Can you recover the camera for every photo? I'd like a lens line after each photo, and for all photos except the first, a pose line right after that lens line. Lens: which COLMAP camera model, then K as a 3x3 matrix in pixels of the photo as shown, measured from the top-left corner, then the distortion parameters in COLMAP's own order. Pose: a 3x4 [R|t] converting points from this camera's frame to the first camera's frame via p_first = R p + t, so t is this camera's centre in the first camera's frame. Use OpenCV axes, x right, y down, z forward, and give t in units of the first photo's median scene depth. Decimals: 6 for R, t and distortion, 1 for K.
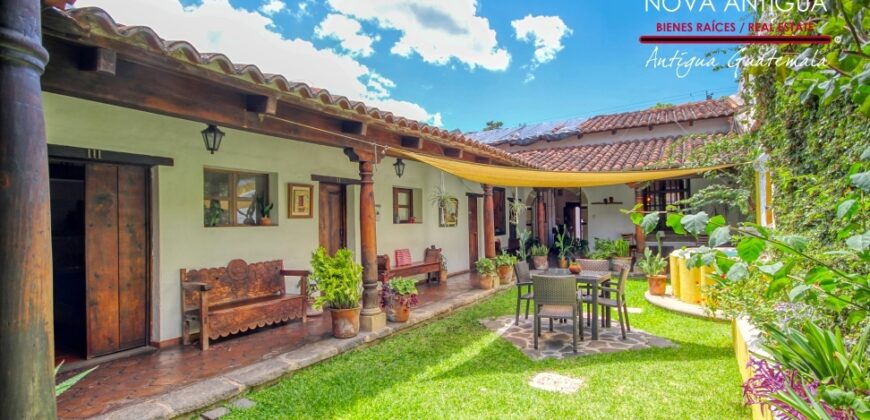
lens RADIAL K [[391.3, 0, 437.0], [0, 391.3, 214.7], [0, 0, 1]] dist [0.001976, 0.000306]
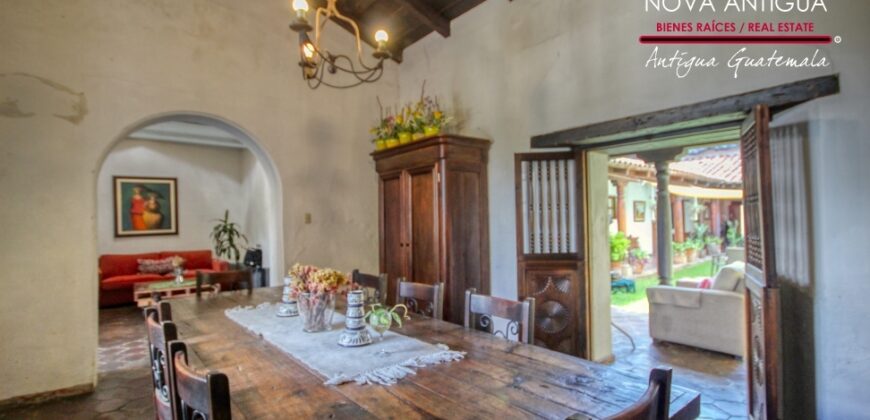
lens RADIAL K [[391.3, 0, 437.0], [0, 391.3, 214.7], [0, 0, 1]] dist [0.001976, 0.000306]
pose [[0.953612, -0.012804, -0.300766, -0.267229], [0.013832, 0.999903, 0.001291, -0.007853], [0.300721, -0.005391, 0.953697, -0.609857]]
